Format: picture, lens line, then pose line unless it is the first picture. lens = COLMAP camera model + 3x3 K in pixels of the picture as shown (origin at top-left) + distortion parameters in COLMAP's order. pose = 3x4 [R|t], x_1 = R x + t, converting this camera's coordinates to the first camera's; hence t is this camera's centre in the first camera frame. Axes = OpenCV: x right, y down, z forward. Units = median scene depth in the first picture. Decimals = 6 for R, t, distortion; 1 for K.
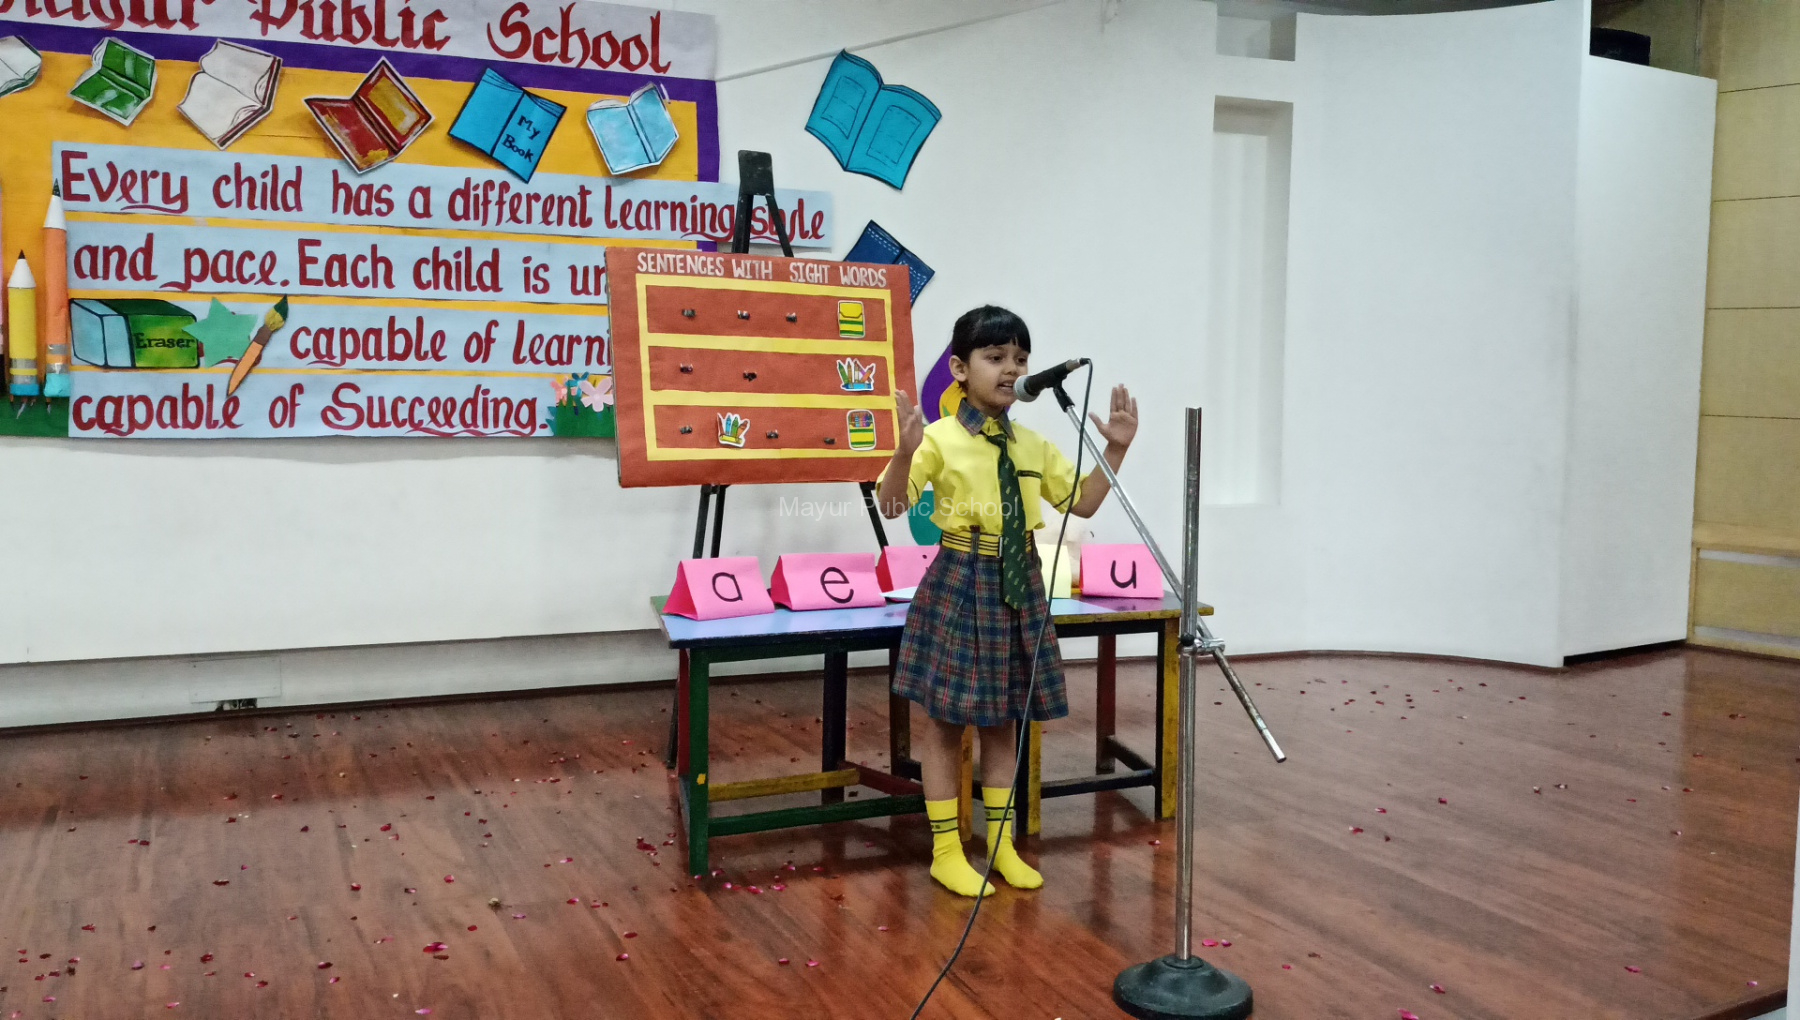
lens RADIAL K [[1604.5, 0, 899.7], [0, 1604.5, 507.4], [0, 0, 1]] dist [0.126770, -0.241159]
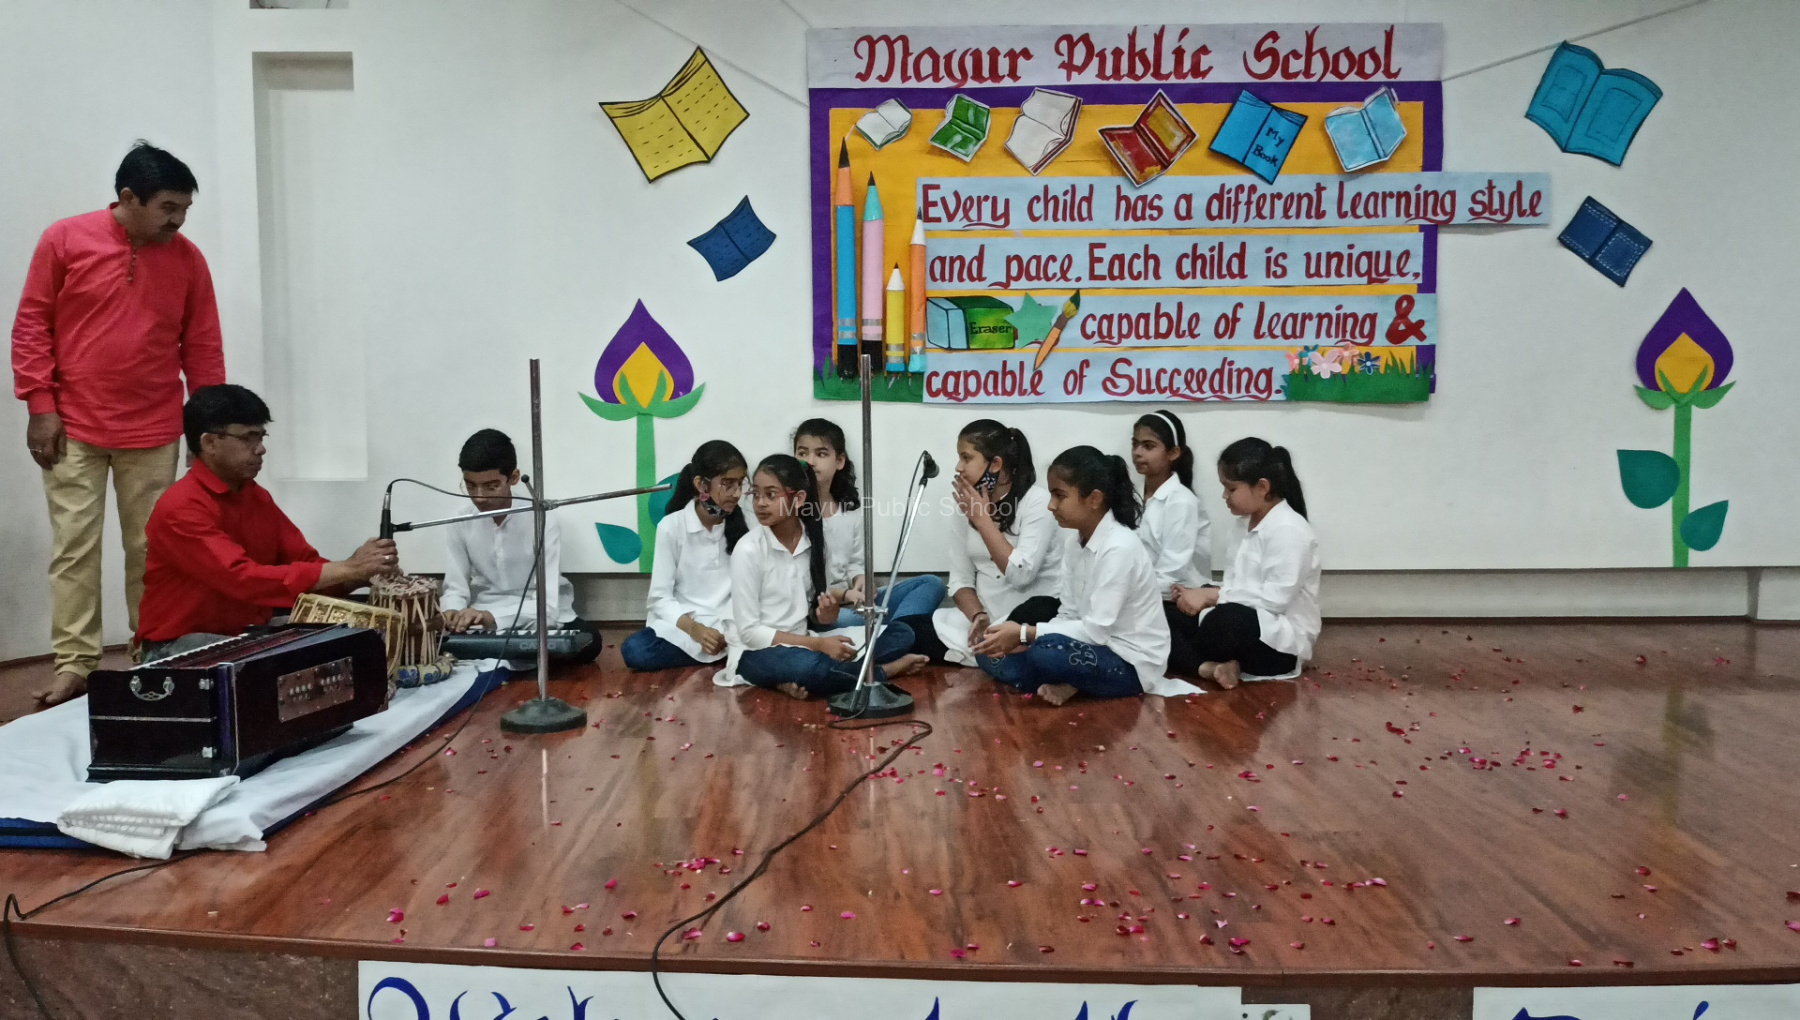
lens RADIAL K [[1604.5, 0, 901.1], [0, 1604.5, 505.7], [0, 0, 1]] dist [0.126770, -0.241159]
pose [[0.926593, 0.019950, -0.375537, -0.034222], [-0.014280, 0.999738, 0.017876, 0.016245], [0.375795, -0.011201, 0.926635, -0.200897]]
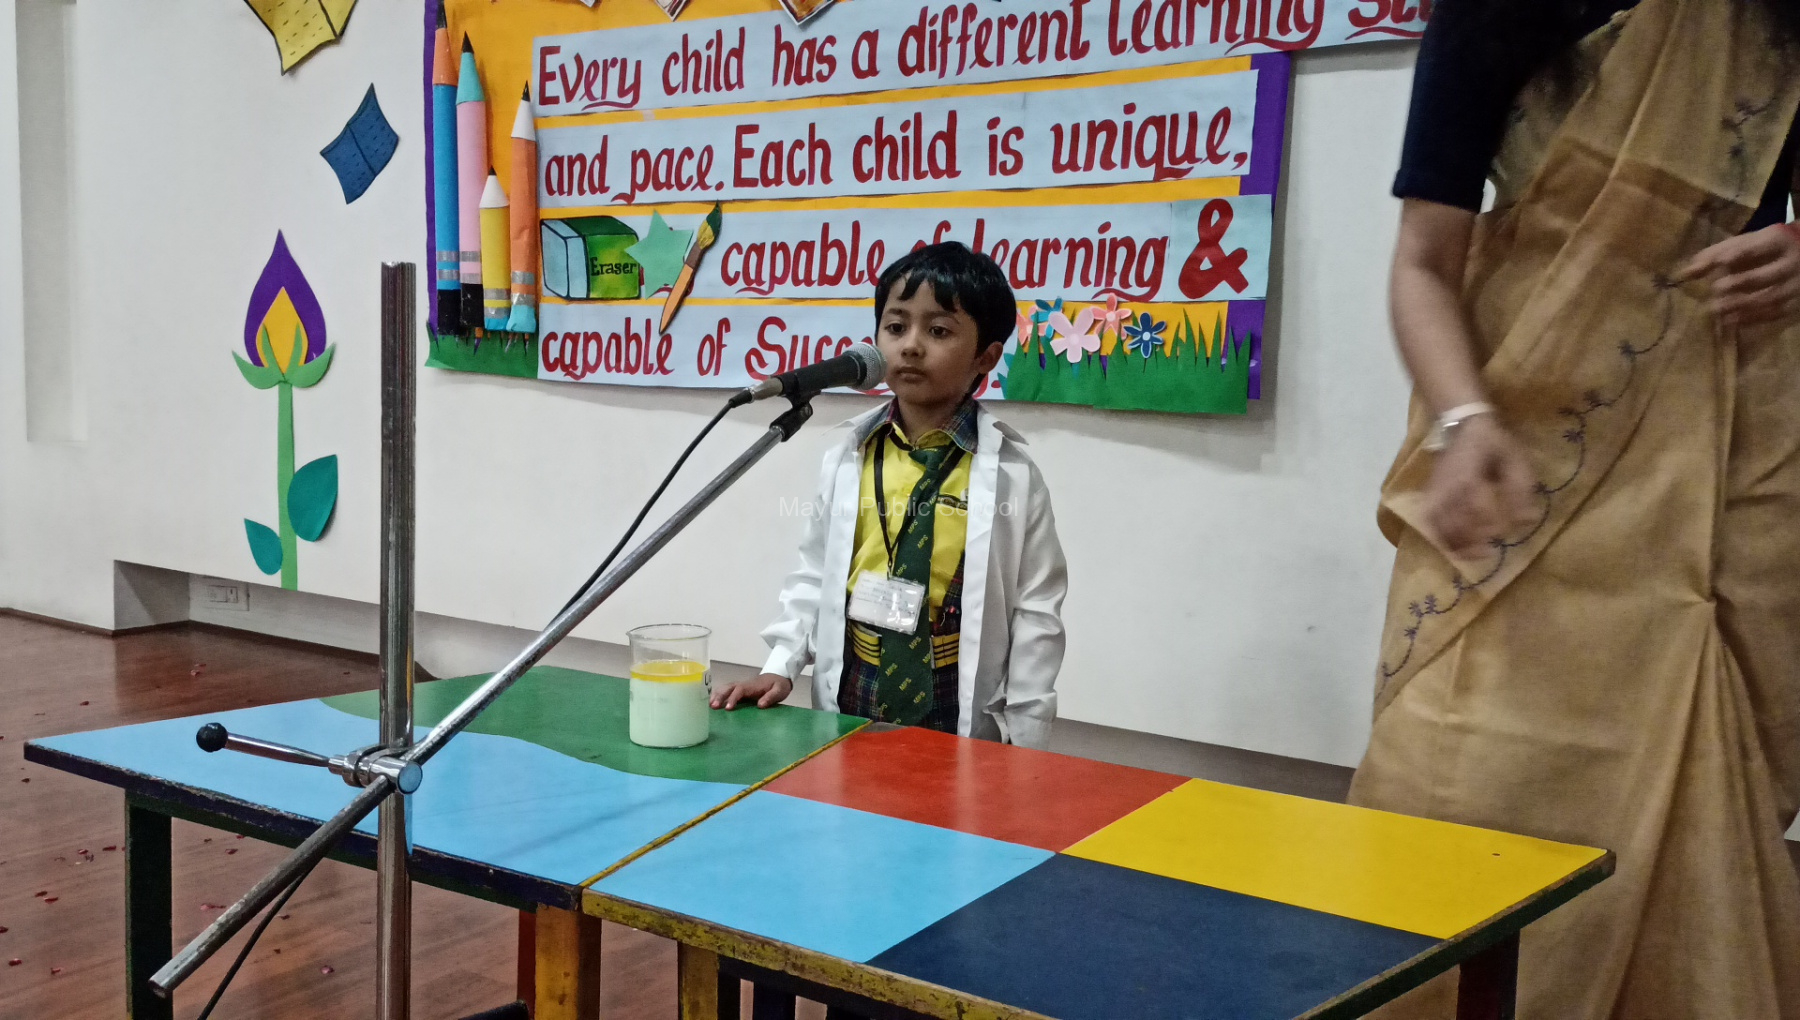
lens RADIAL K [[1604.5, 0, 881.1], [0, 1604.5, 465.3], [0, 0, 1]] dist [0.126770, -0.241159]
pose [[0.539486, 0.062139, -0.839698, 0.300922], [-0.088111, 0.995964, 0.017094, -0.026776], [0.837371, 0.064765, 0.542784, 0.653654]]
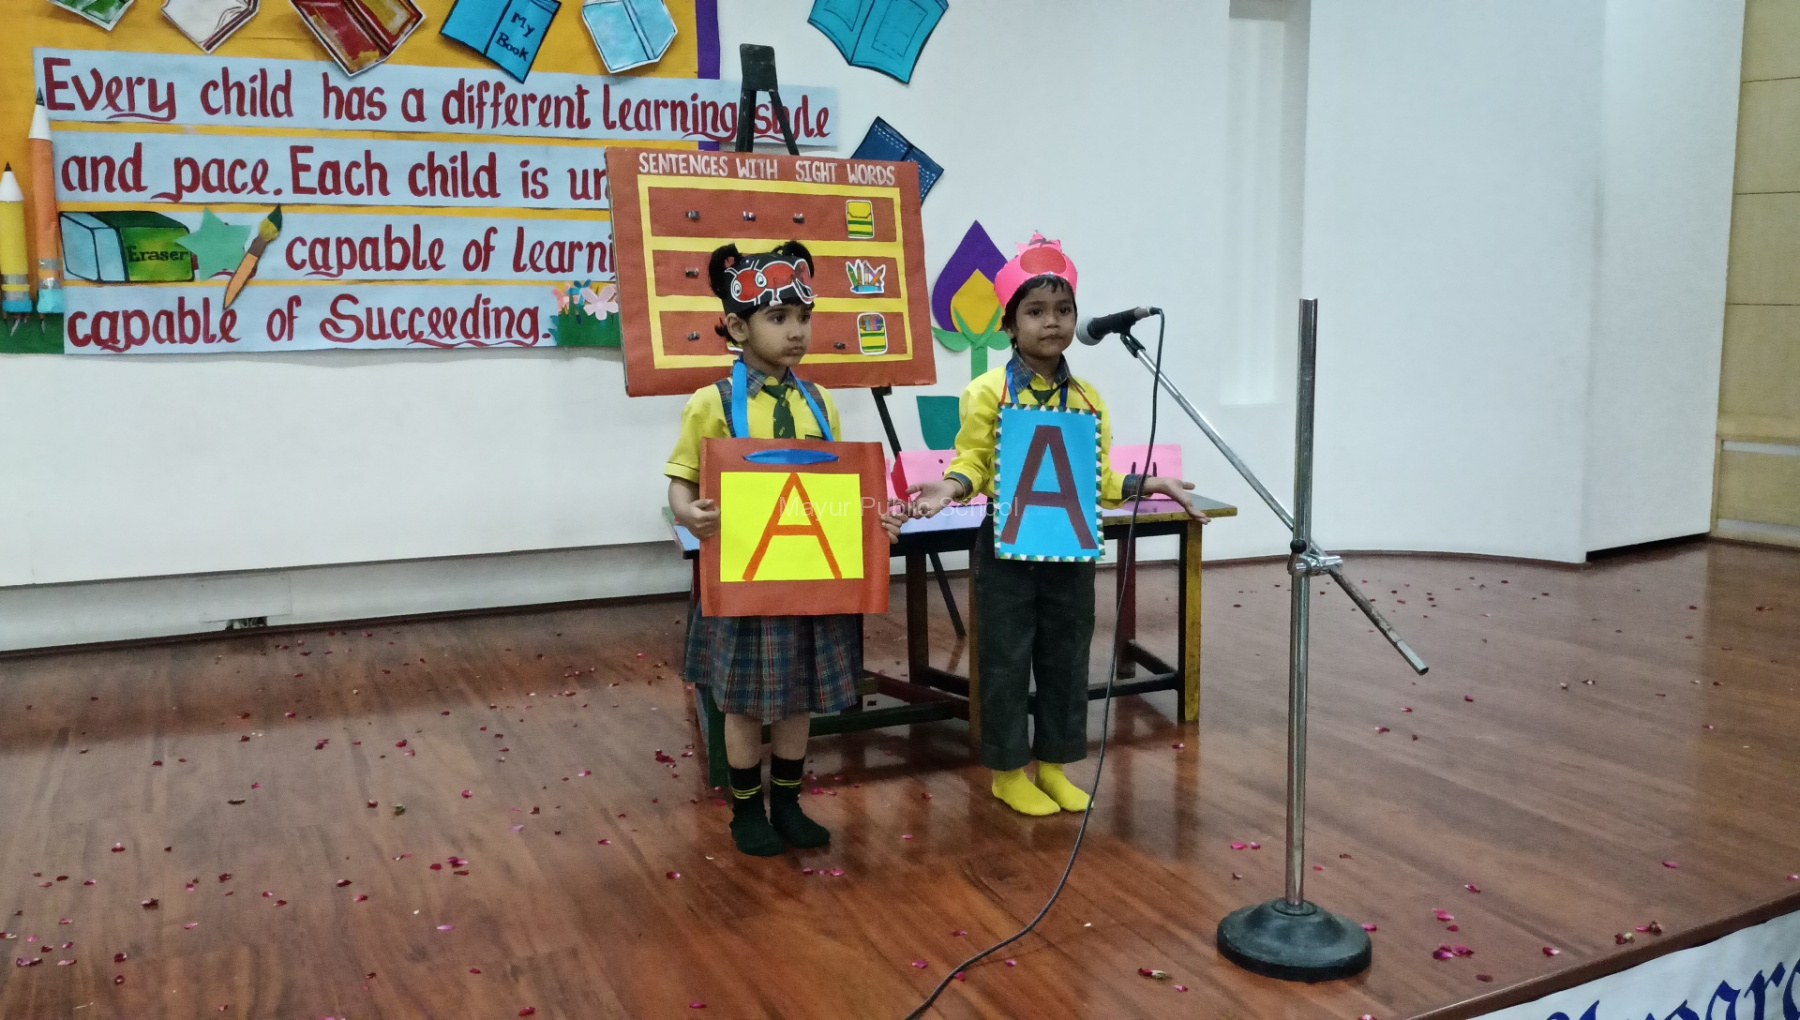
lens RADIAL K [[1604.5, 0, 895.1], [0, 1604.5, 505.1], [0, 0, 1]] dist [0.126770, -0.241159]
pose [[0.999825, -0.017584, -0.006419, -0.005455], [0.017905, 0.998380, 0.054007, 0.003239], [0.005459, -0.054112, 0.998520, 0.018538]]
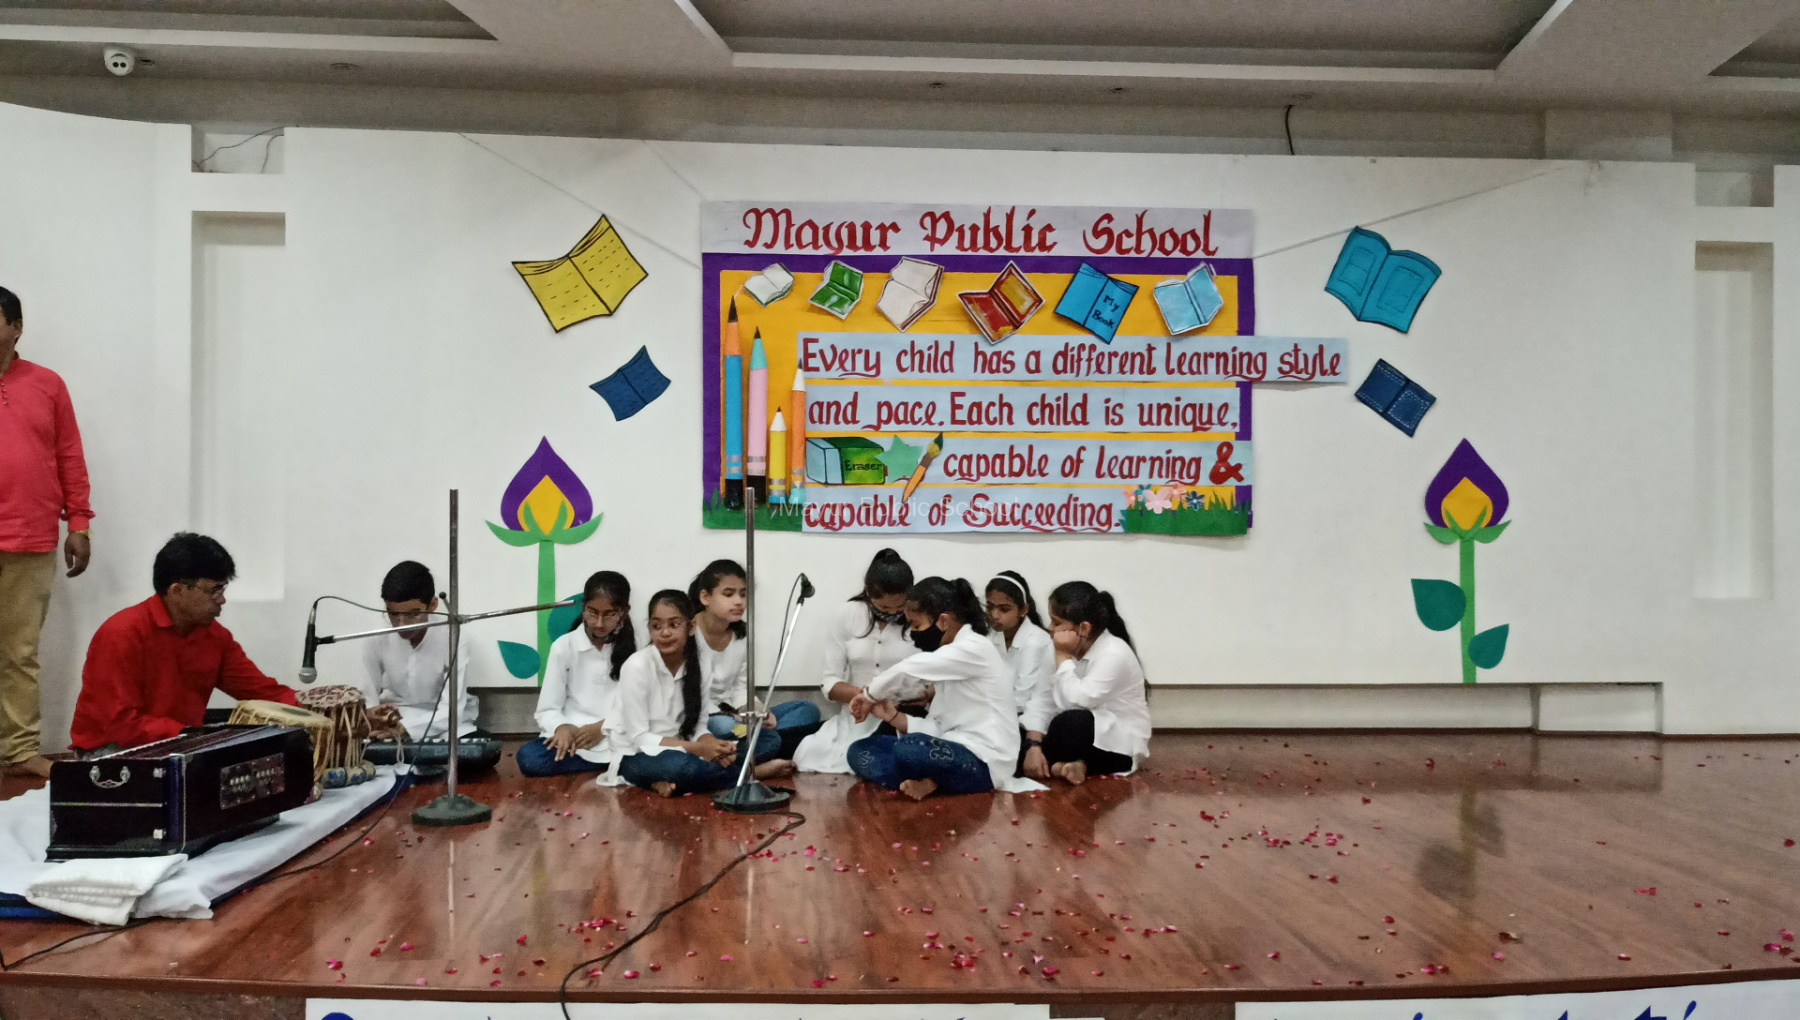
lens RADIAL K [[1604.5, 0, 898.8], [0, 1604.5, 505.4], [0, 0, 1]] dist [0.126770, -0.241159]
pose [[0.950165, -0.003925, -0.311722, 0.020854], [-0.018160, 0.997526, -0.067914, 0.027998], [0.311217, 0.070191, 0.947743, -0.321992]]
